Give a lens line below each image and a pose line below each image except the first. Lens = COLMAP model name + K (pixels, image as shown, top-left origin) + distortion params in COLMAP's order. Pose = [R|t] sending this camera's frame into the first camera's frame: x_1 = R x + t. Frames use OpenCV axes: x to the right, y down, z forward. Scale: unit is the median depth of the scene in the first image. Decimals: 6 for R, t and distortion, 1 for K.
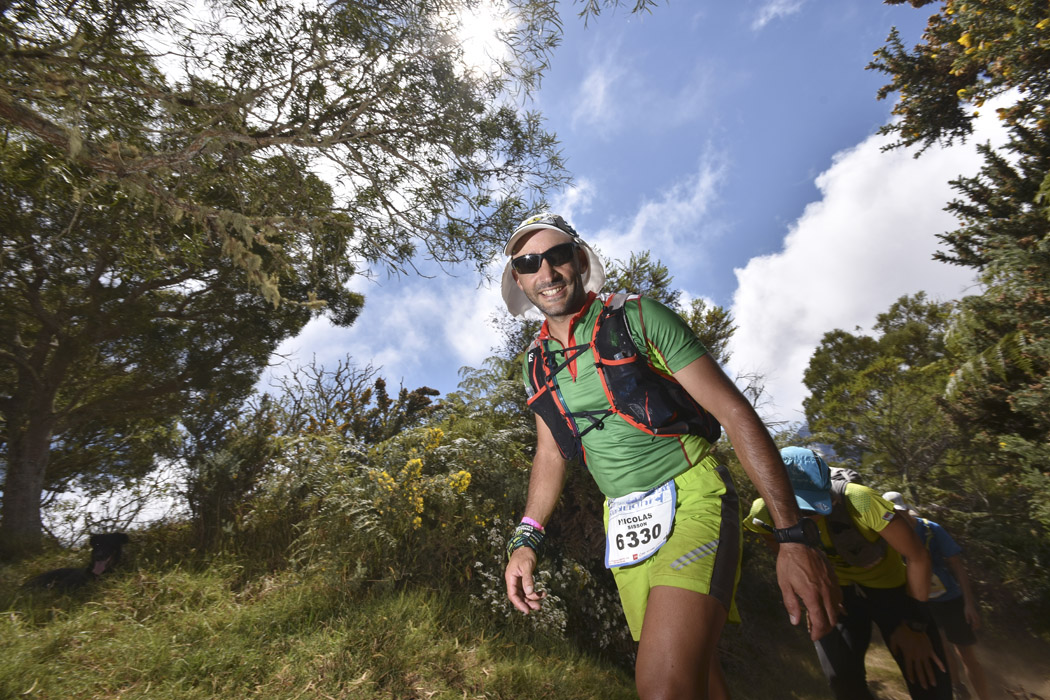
lens RADIAL K [[464.3, 0, 528.7], [0, 464.3, 348.1], [0, 0, 1]] dist [0.012041, -0.016649]
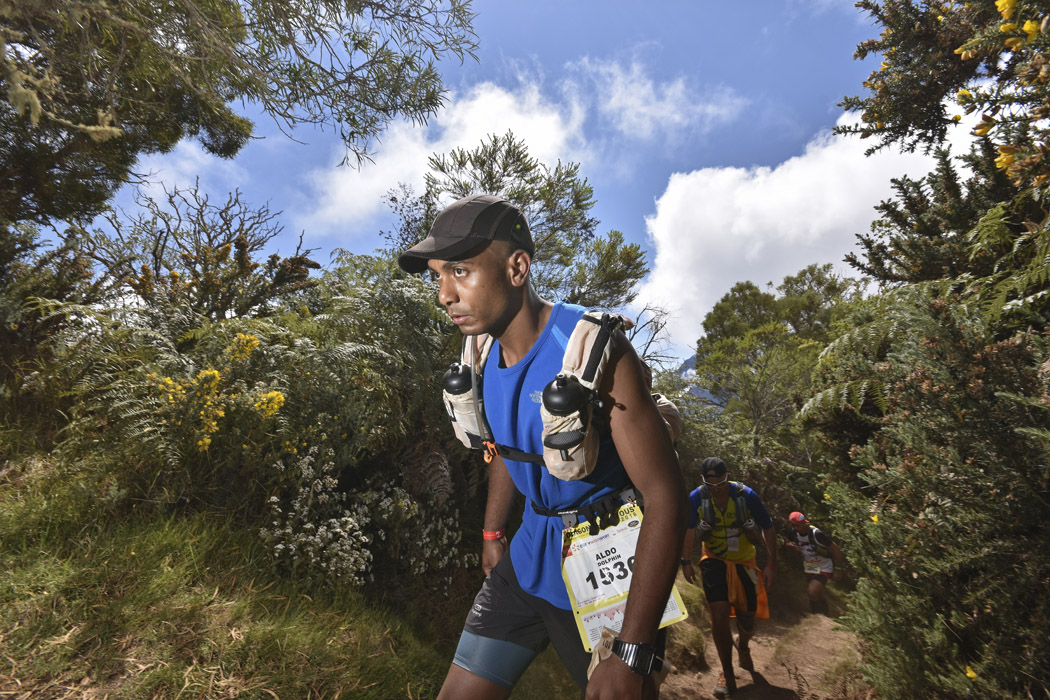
lens RADIAL K [[466.6, 0, 528.5], [0, 466.6, 357.4], [0, 0, 1]] dist [0.013481, -0.017252]
pose [[0.964801, 0.180453, 0.191302, 0.100638], [-0.223198, 0.946573, 0.232773, -0.072062], [-0.139077, -0.267277, 0.953531, 0.122185]]
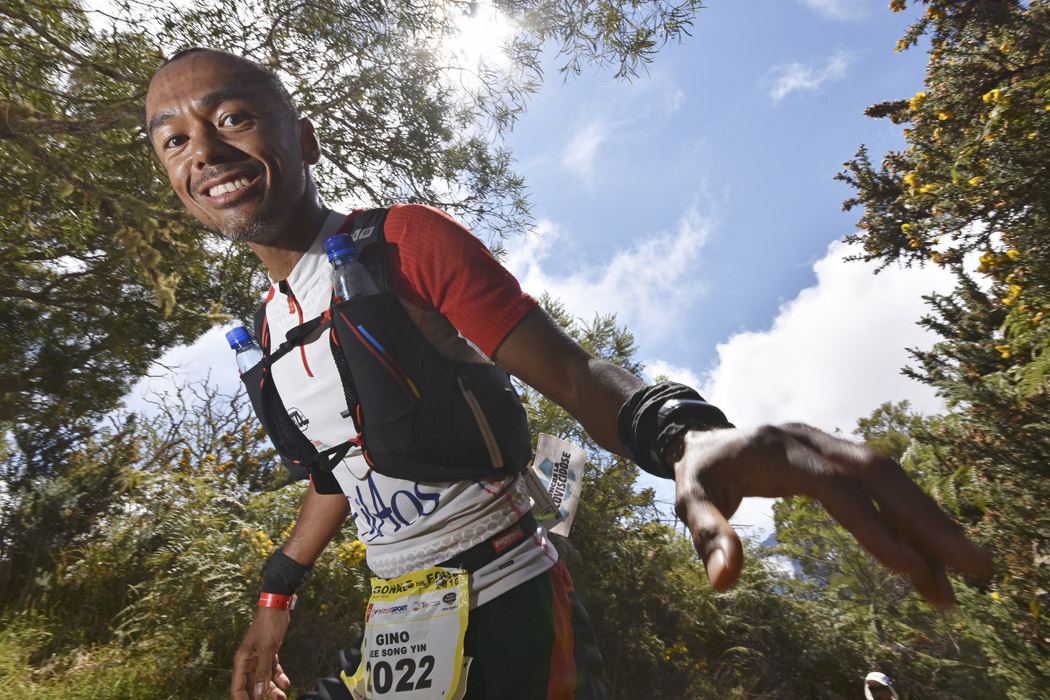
lens RADIAL K [[542.3, 0, 528.1], [0, 542.3, 348.8], [0, 0, 1]] dist [0.021133, -0.011943]
pose [[0.985050, 0.150575, 0.083689, 0.020660], [-0.141626, 0.984421, -0.104201, -0.015256], [-0.098075, 0.090791, 0.991029, -0.026075]]
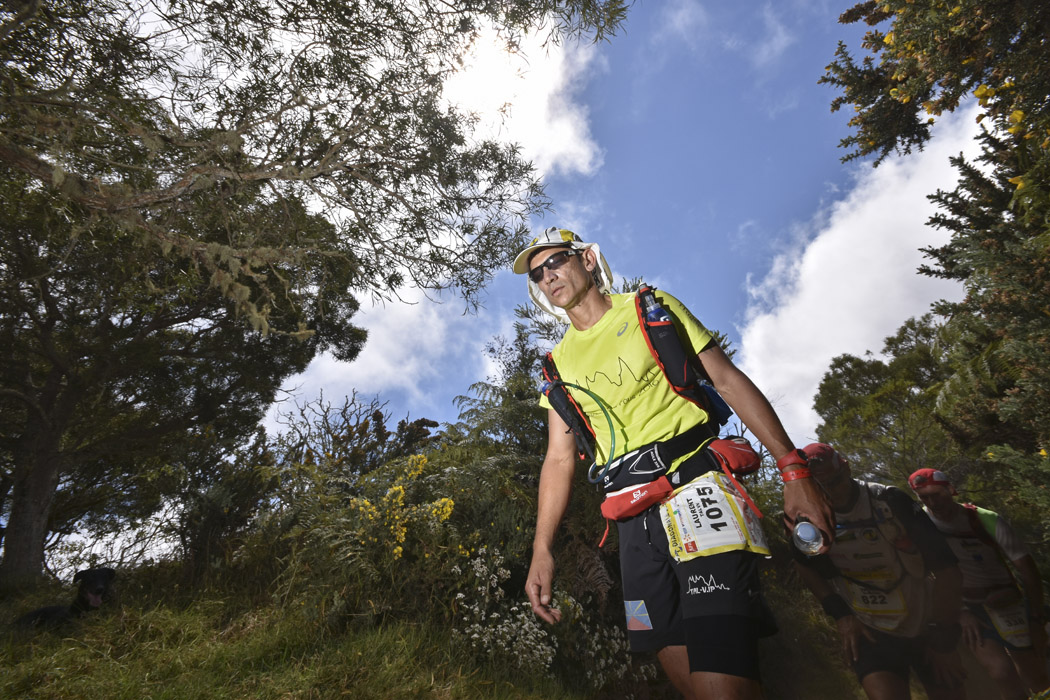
lens RADIAL K [[463.8, 0, 527.4], [0, 463.8, 347.7], [0, 0, 1]] dist [0.011414, -0.016820]
pose [[0.999544, -0.022180, -0.020472, 0.045698], [0.020645, 0.997166, -0.072349, 0.018062], [0.022018, 0.071894, 0.997169, 0.004973]]
